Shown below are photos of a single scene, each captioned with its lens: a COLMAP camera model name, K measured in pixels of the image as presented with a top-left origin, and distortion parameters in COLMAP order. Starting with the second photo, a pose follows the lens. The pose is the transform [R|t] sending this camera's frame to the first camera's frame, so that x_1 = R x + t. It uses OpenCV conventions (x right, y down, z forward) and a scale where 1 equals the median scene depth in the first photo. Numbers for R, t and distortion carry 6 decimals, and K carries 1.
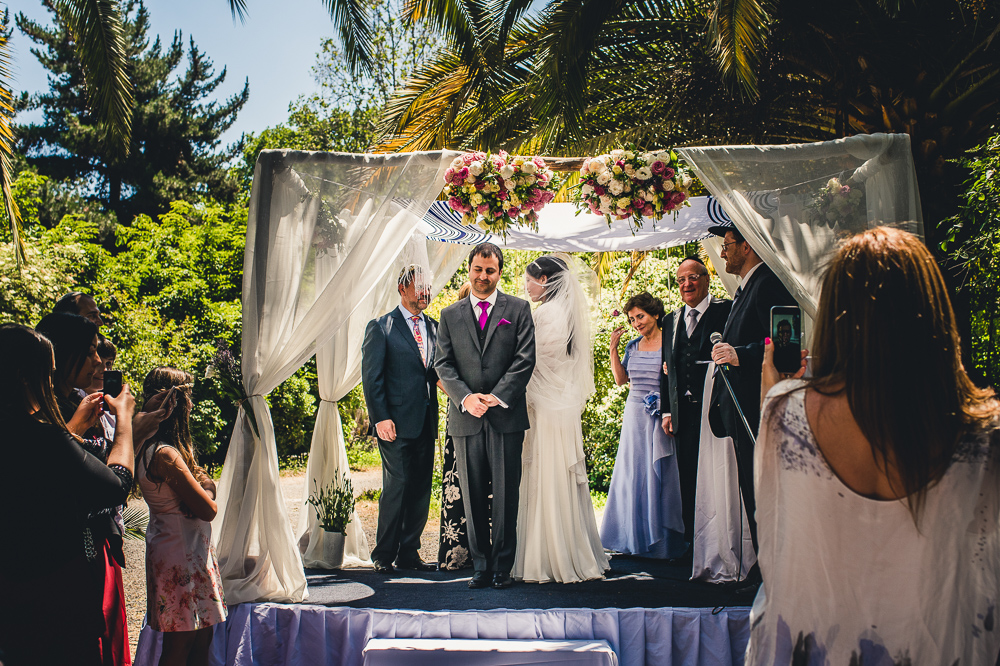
lens RADIAL K [[1386.9, 0, 500.0], [0, 1386.9, 333.0], [0, 0, 1]] dist [-0.022548, -0.060589]
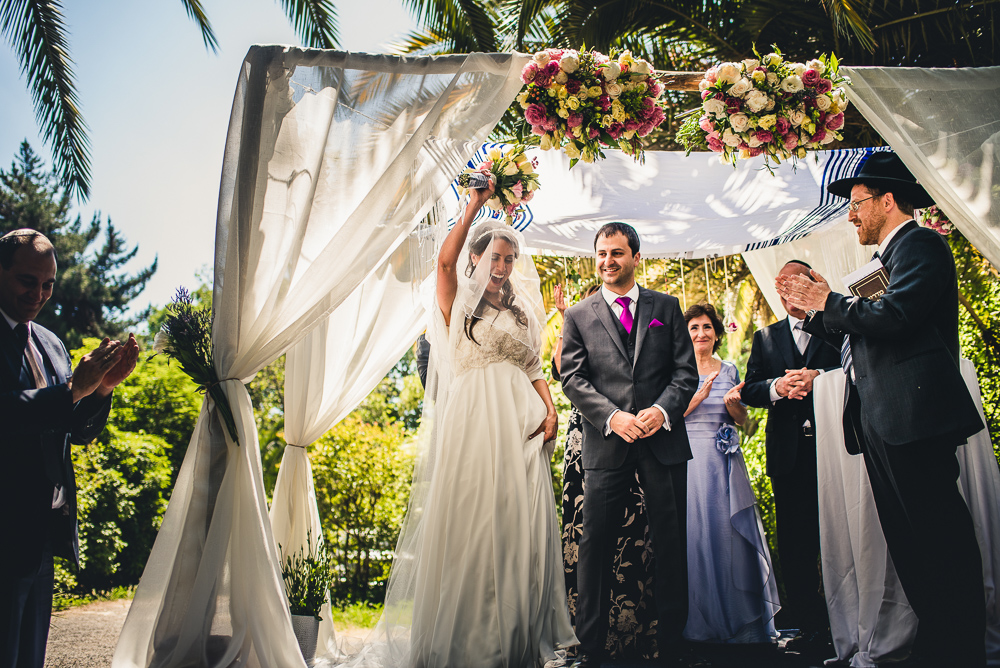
lens RADIAL K [[1045.6, 0, 500.0], [0, 1045.6, 334.0], [0, 0, 1]] dist [-0.111119, 0.216251]
pose [[0.987622, 0.025719, 0.154730, -0.128403], [0.000003, 0.986462, -0.163990, 0.103136], [-0.156853, 0.161961, 0.974251, 0.502418]]
